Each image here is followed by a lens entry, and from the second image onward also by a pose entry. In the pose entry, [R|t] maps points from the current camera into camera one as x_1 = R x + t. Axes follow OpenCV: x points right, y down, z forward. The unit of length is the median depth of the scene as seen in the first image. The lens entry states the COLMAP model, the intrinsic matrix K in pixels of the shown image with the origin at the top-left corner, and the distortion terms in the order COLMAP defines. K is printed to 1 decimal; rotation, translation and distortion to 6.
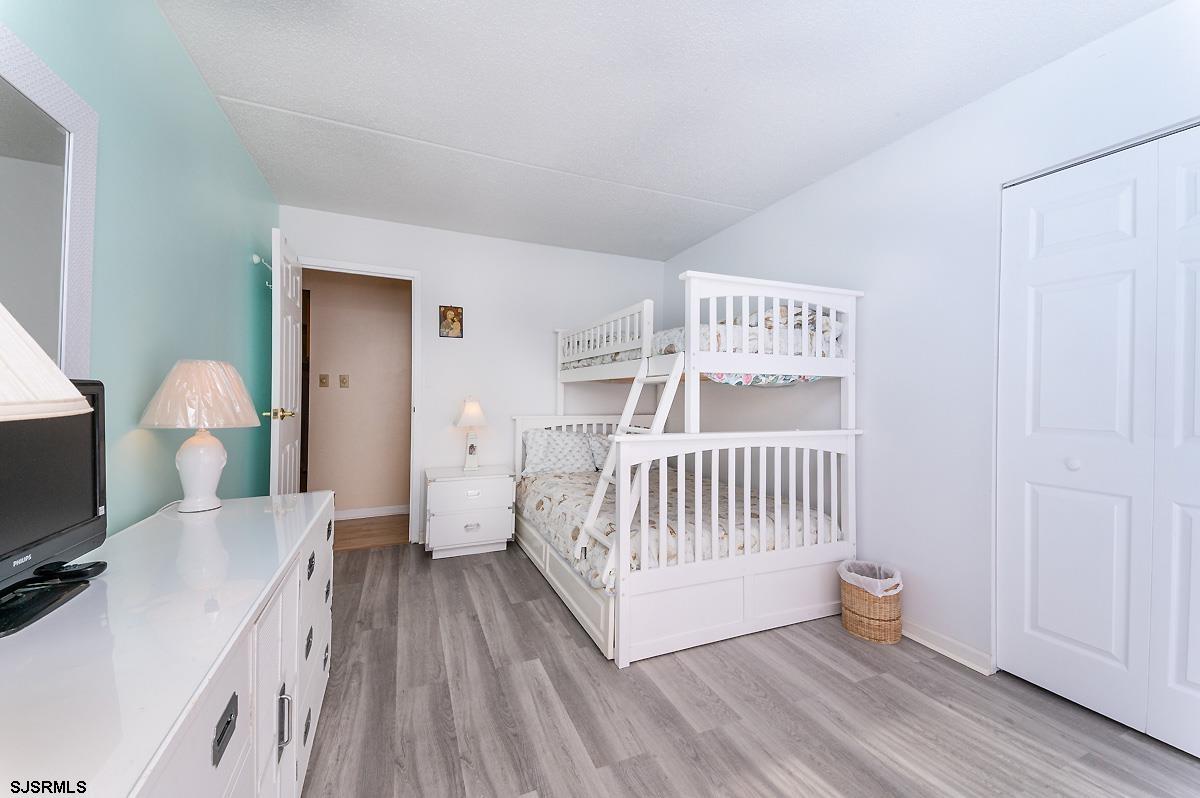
lens RADIAL K [[455.6, 0, 601.5], [0, 455.6, 396.9], [0, 0, 1]] dist [0.079058, -0.034361]
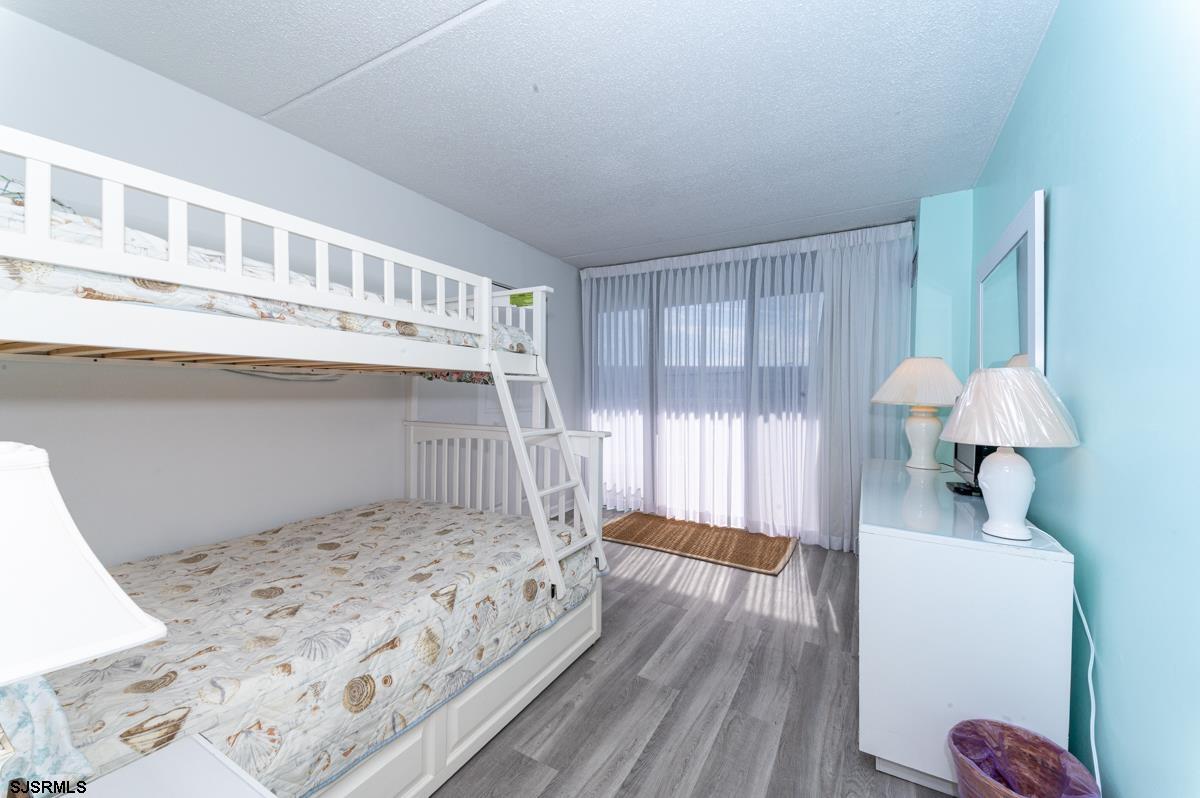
lens RADIAL K [[455.6, 0, 601.5], [0, 455.6, 396.9], [0, 0, 1]] dist [0.079058, -0.034361]
pose [[-0.594739, -0.016186, 0.803756, -0.873864], [-0.005212, 0.999854, 0.016279, -0.018731], [-0.803902, 0.005492, -0.594736, 1.676637]]
